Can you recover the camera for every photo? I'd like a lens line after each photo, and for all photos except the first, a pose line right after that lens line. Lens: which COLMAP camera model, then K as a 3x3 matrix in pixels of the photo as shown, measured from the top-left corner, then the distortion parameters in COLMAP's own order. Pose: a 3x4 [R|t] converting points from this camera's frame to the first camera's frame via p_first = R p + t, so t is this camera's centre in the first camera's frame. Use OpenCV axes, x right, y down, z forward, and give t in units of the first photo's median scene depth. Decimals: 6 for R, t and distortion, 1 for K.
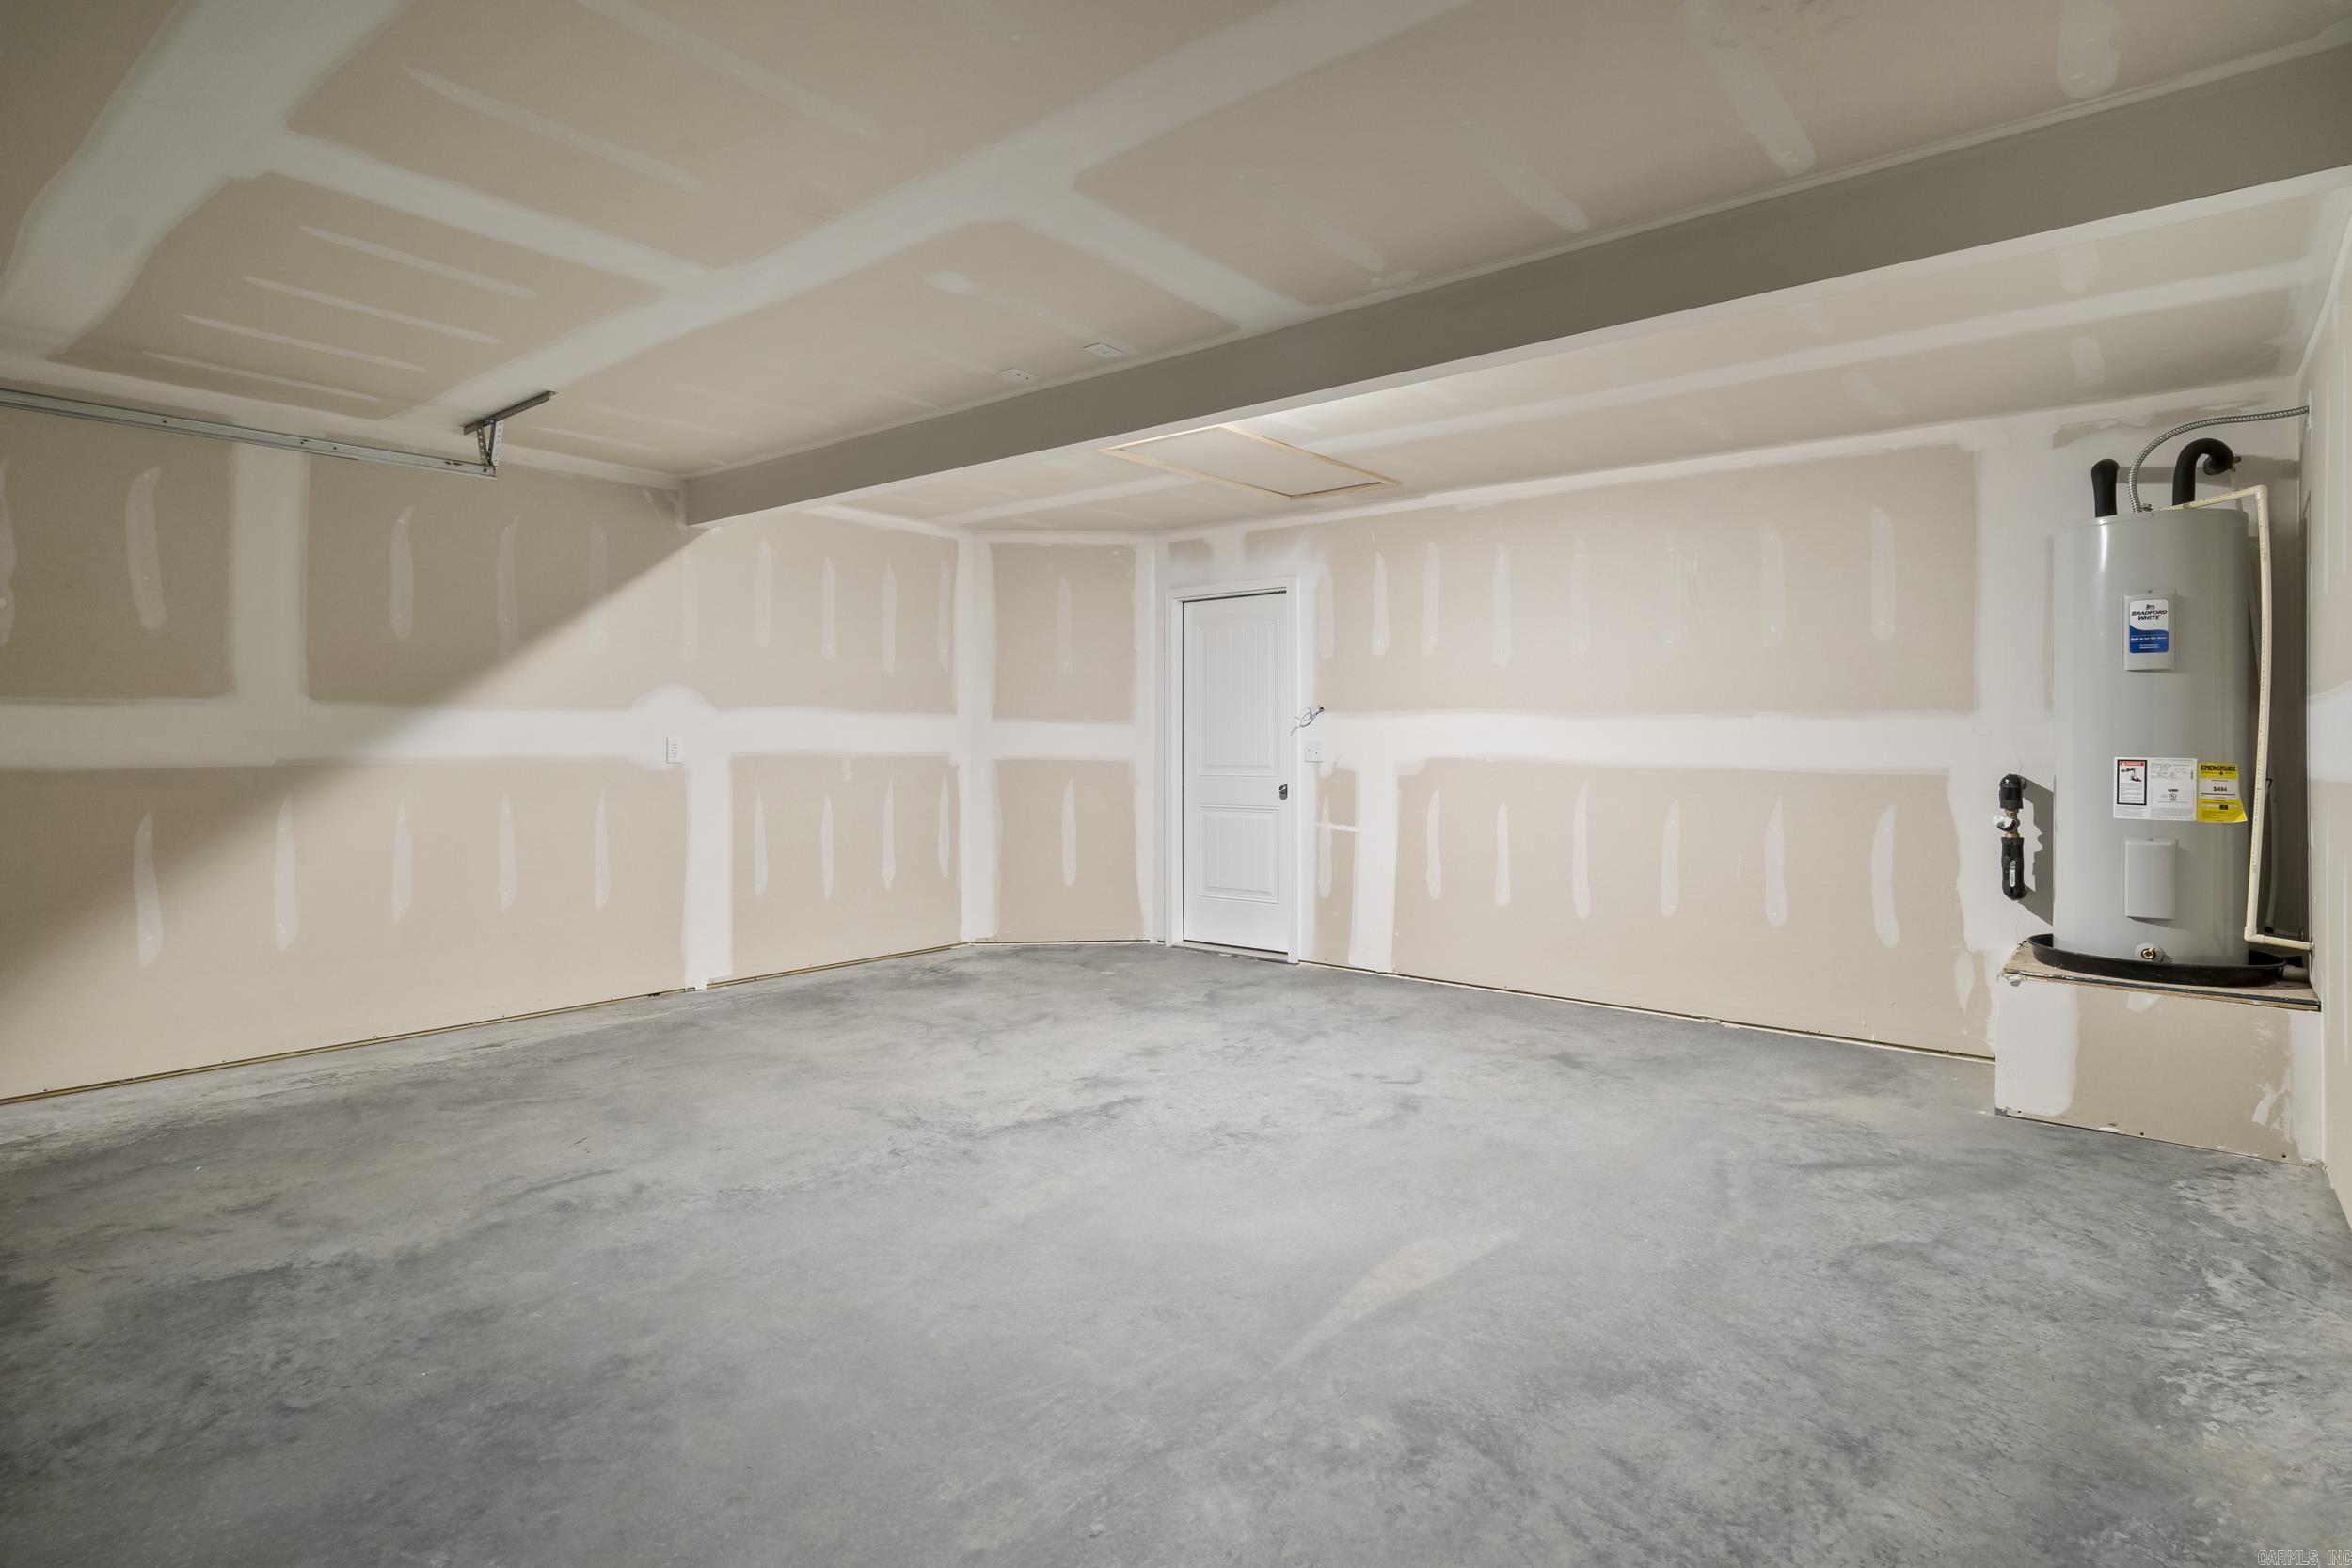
lens RADIAL K [[1189.0, 0, 1174.9], [0, 1189.0, 769.9], [0, 0, 1]] dist [-0.006635, 0.002194]
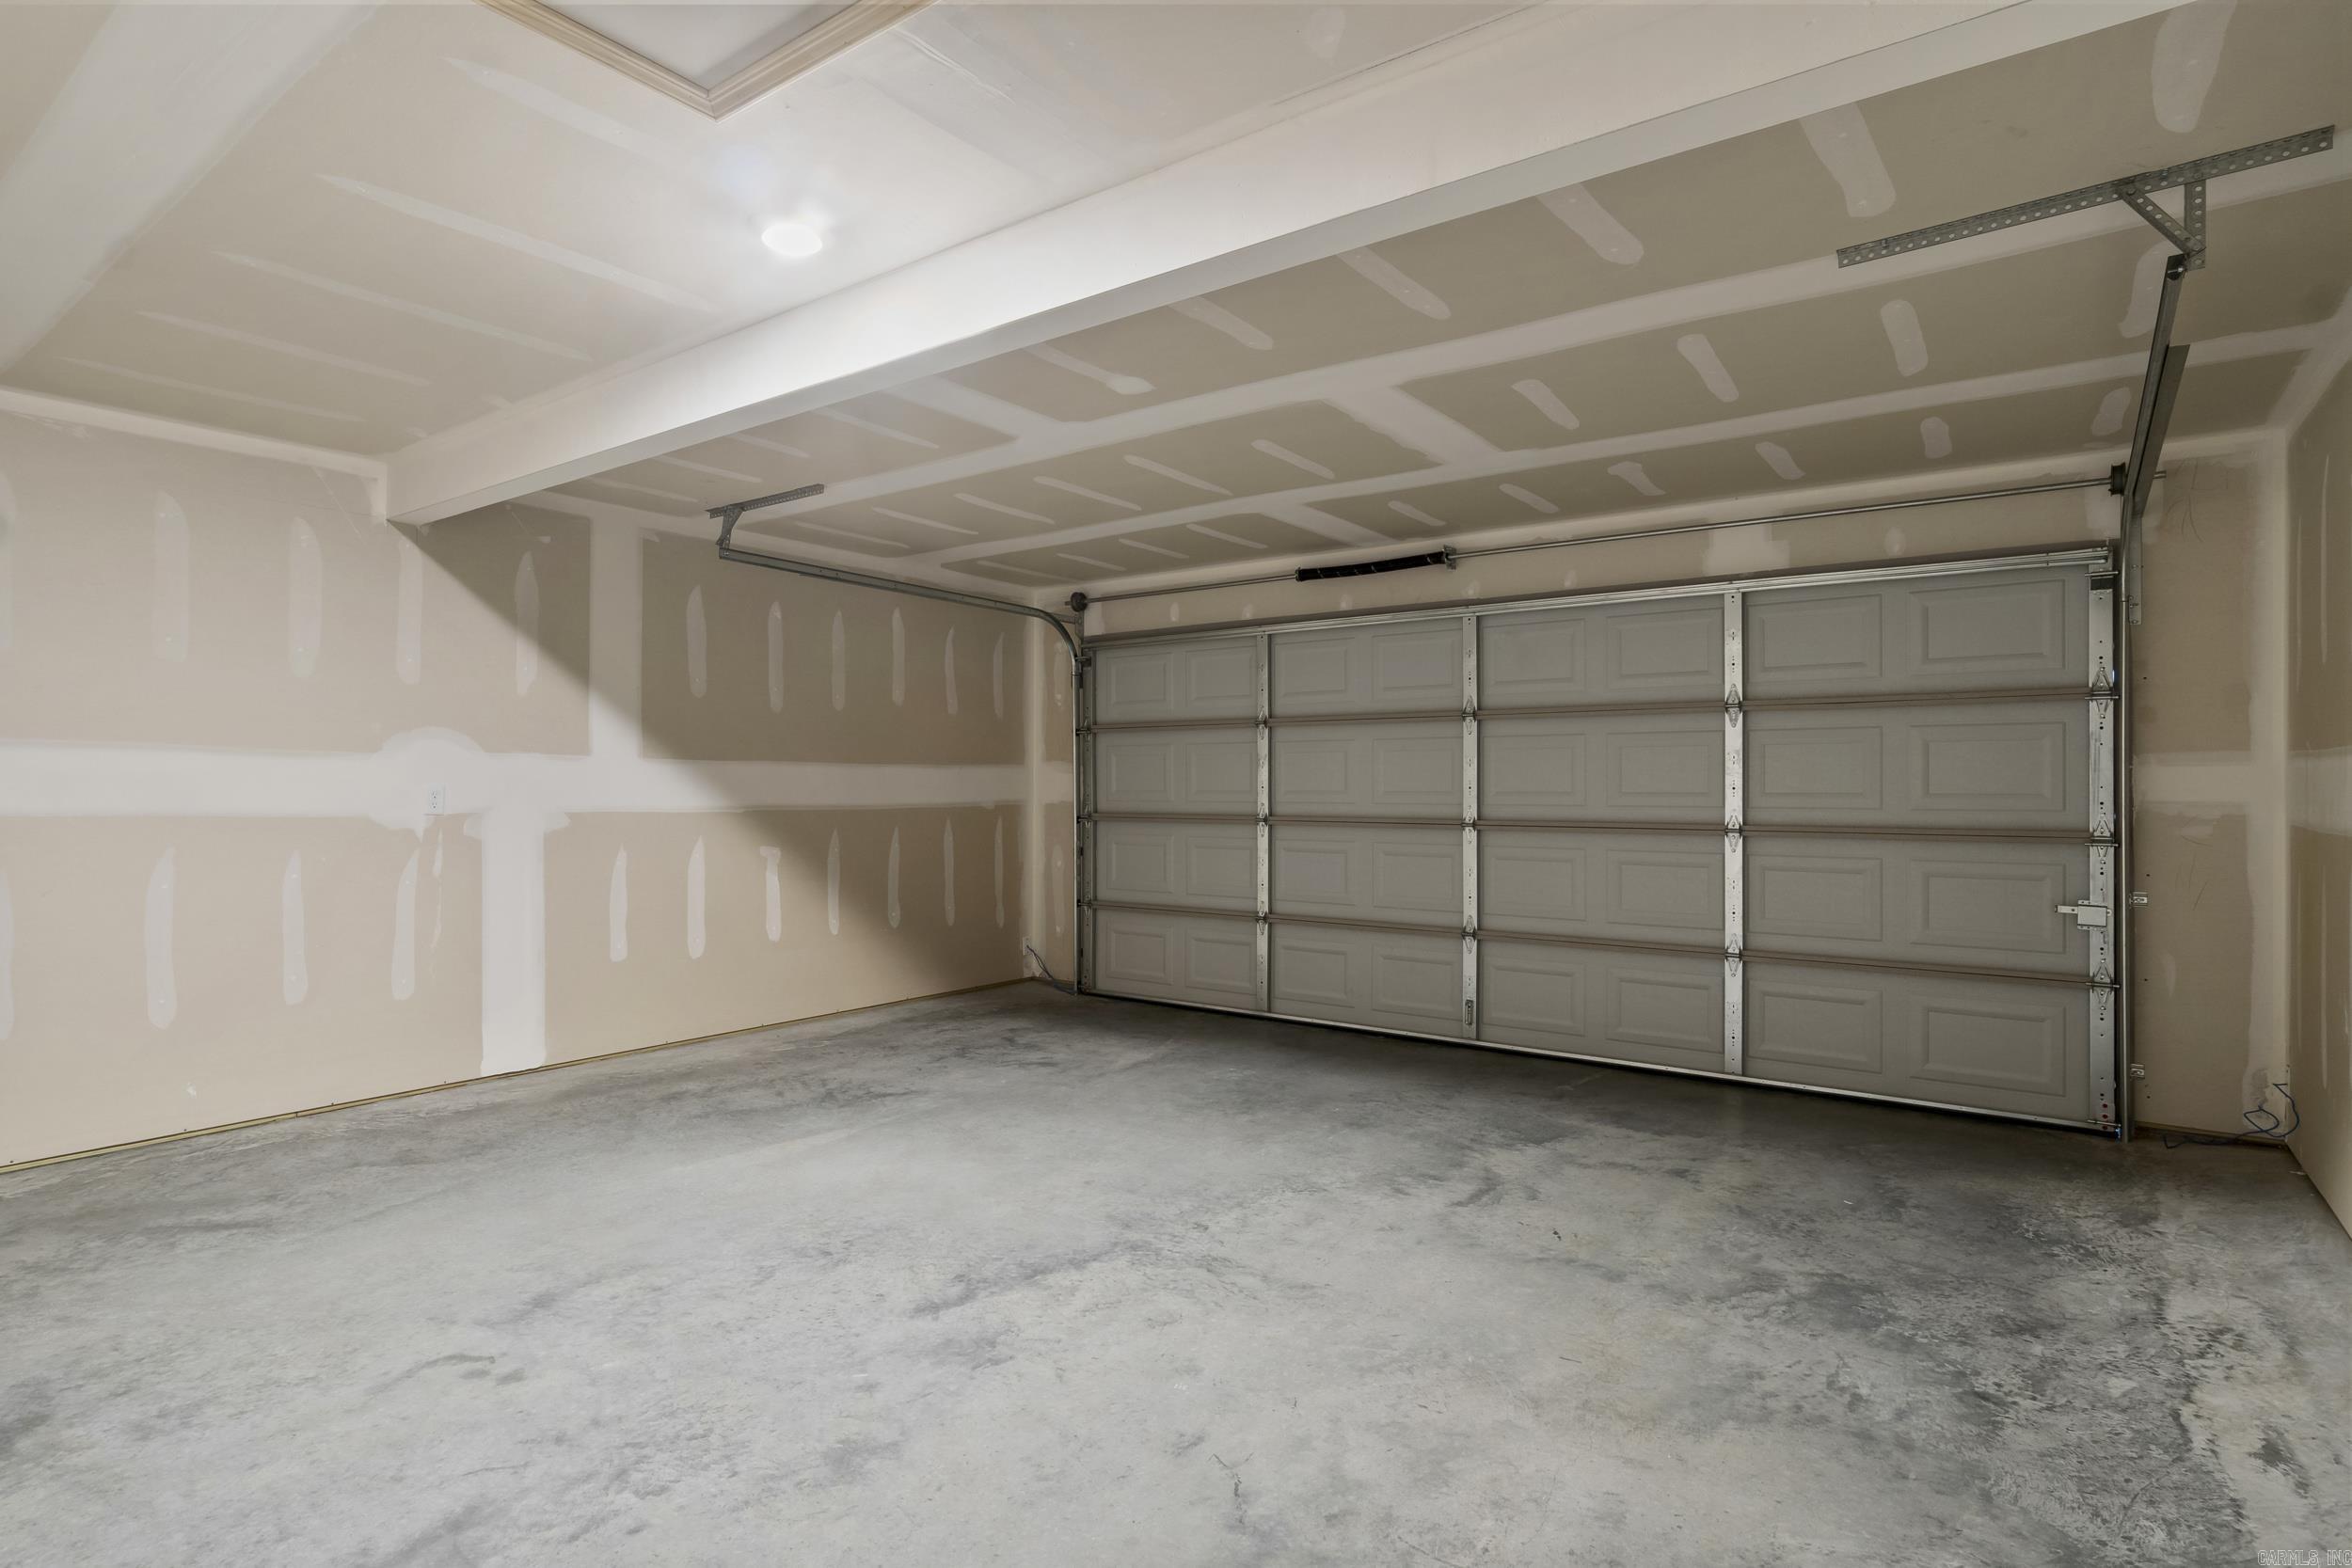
lens RADIAL K [[1189.0, 0, 1178.9], [0, 1189.0, 780.8], [0, 0, 1]] dist [-0.006635, 0.002194]
pose [[-0.998451, -0.007492, -0.055137, -0.166459], [-0.008262, 0.999871, 0.013749, -0.048681], [0.055027, 0.014183, -0.998384, 1.994776]]
